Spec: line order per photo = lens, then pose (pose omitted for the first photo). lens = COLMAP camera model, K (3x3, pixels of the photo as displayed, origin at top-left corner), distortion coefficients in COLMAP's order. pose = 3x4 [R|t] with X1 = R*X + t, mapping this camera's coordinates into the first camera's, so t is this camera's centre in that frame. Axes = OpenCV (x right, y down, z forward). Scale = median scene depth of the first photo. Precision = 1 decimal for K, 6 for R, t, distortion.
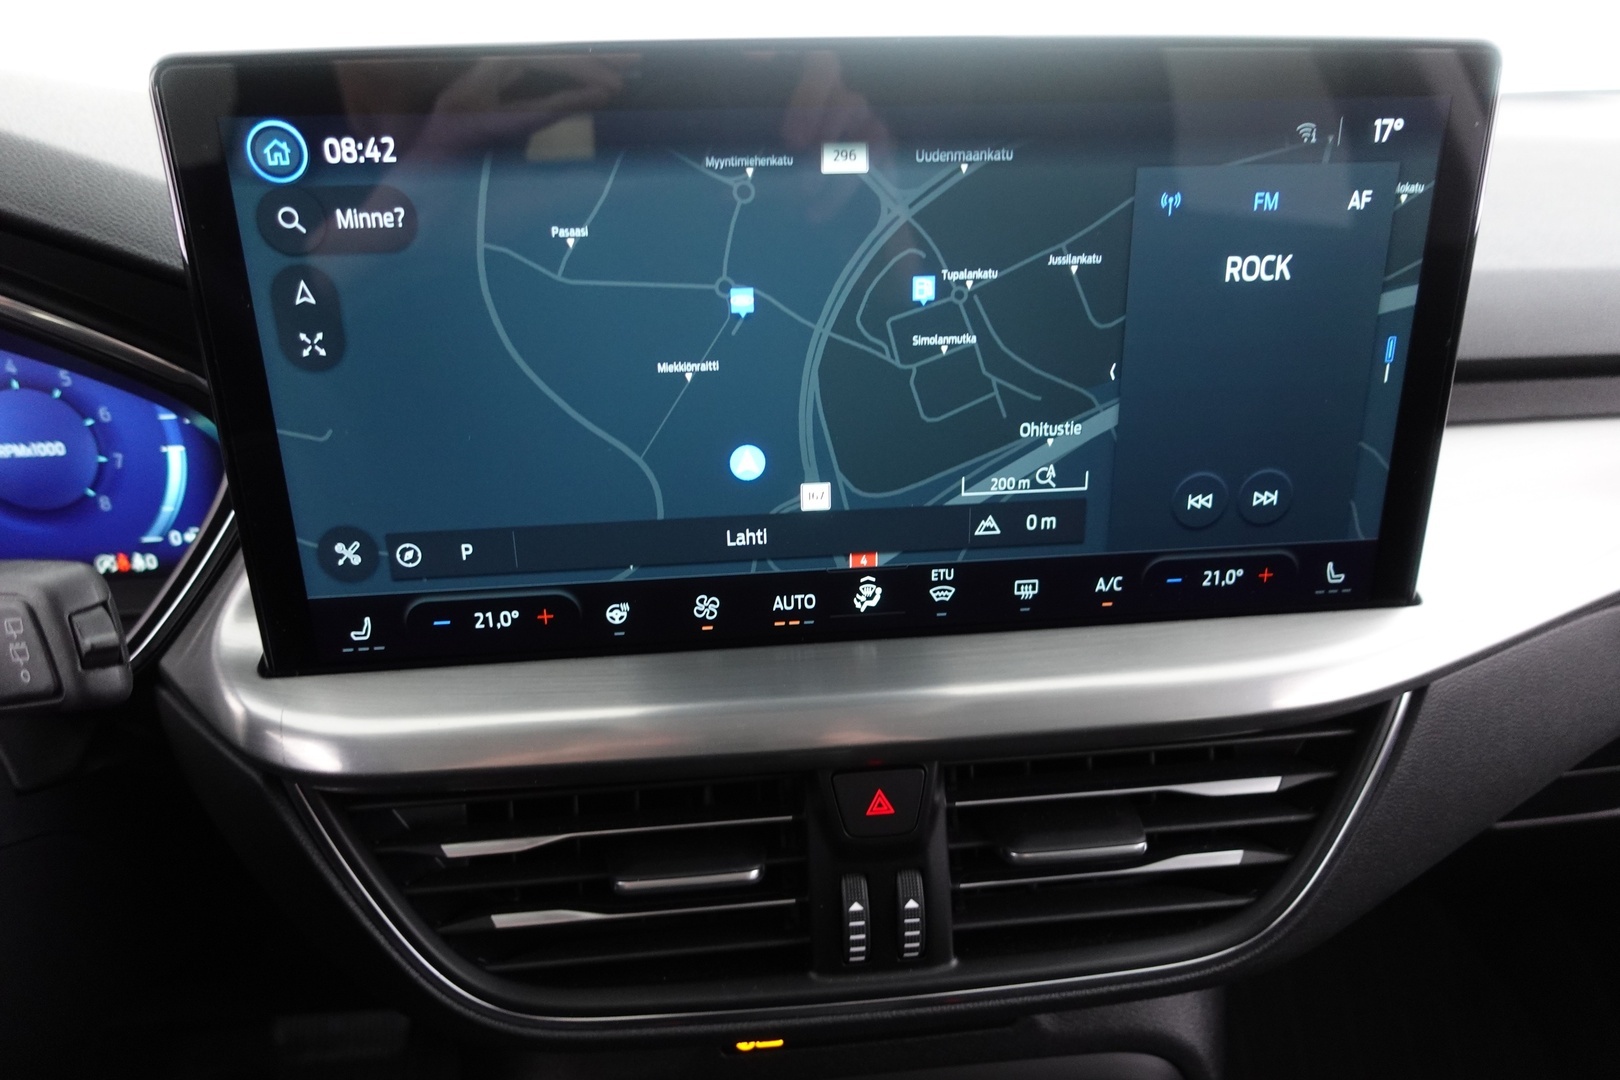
lens RADIAL K [[1108.1, 0, 810.0], [0, 1108.1, 540.0], [0, 0, 1]] dist [-0.007003, -0.000837]
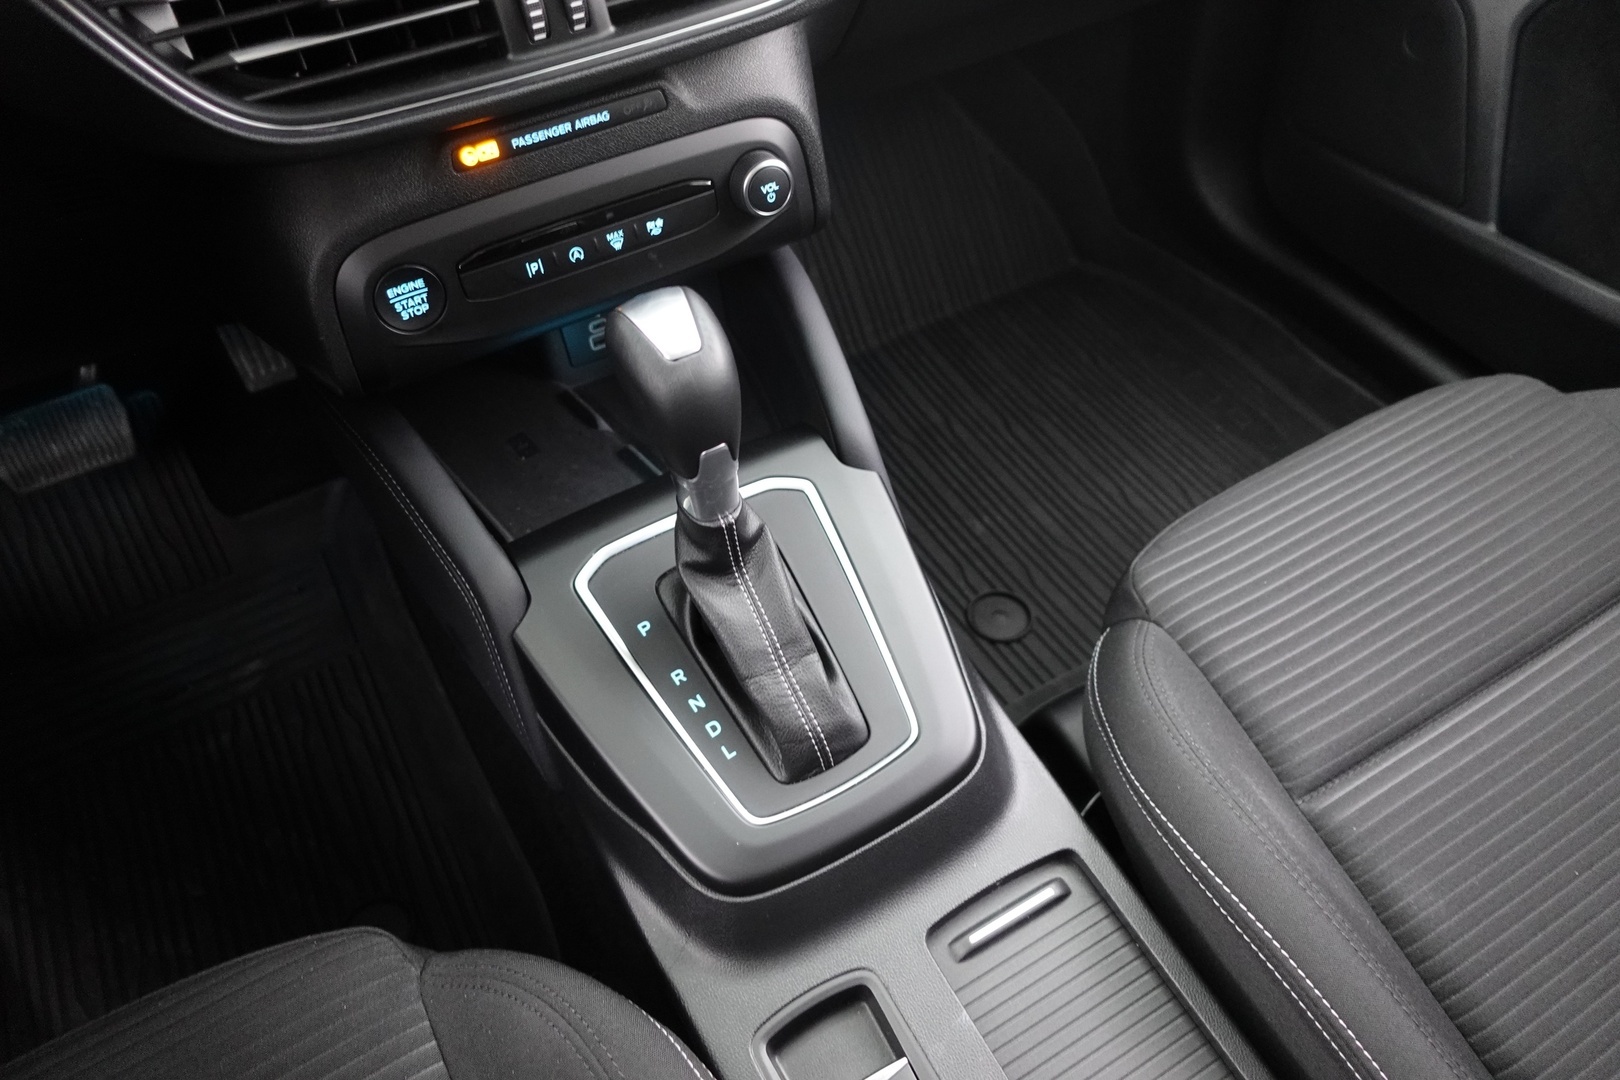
lens RADIAL K [[1109.7, 0, 810.0], [0, 1109.7, 540.0], [0, 0, 1]] dist [0.002998, -0.000325]
pose [[0.916030, -0.312166, 0.251877, -0.177155], [0.158227, 0.858248, 0.488236, 0.300332], [-0.368584, -0.407385, 0.835574, -0.428563]]
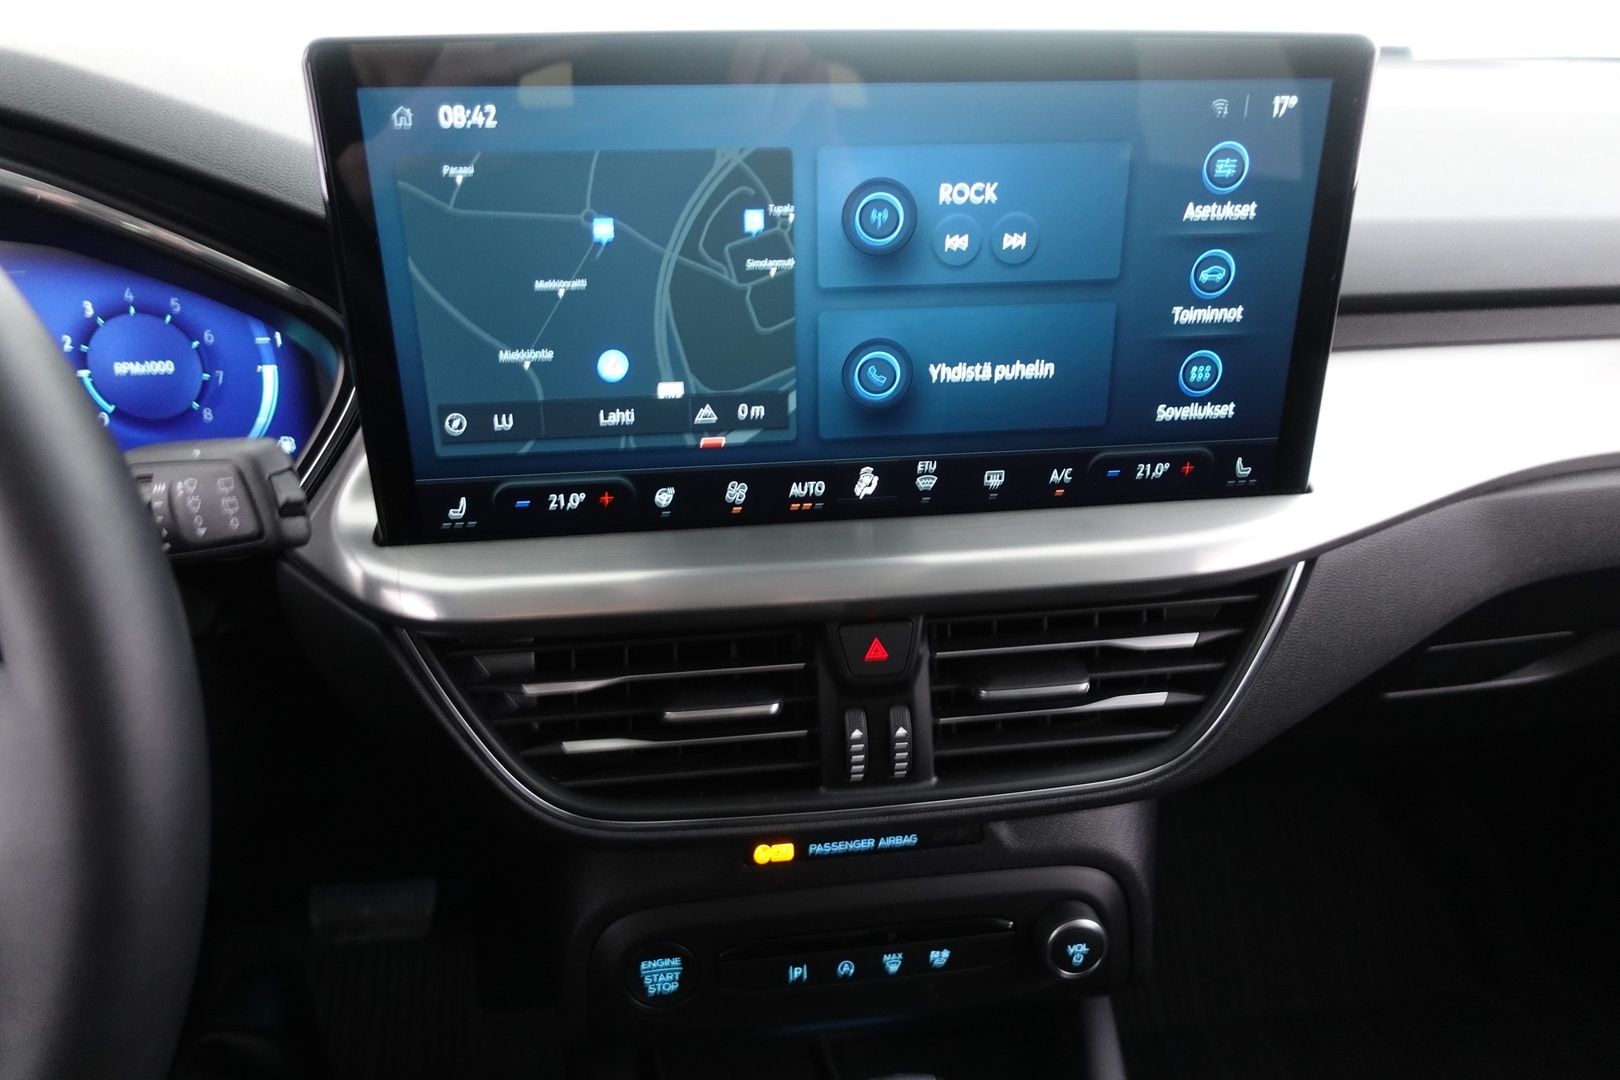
lens RADIAL K [[1109.7, 0, 810.0], [0, 1109.7, 540.0], [0, 0, 1]] dist [0.002998, -0.000325]
pose [[0.999639, -0.000874, 0.026861, -0.043594], [-0.000222, 0.999168, 0.040774, 0.061934], [-0.026875, -0.040765, 0.998807, -0.233186]]
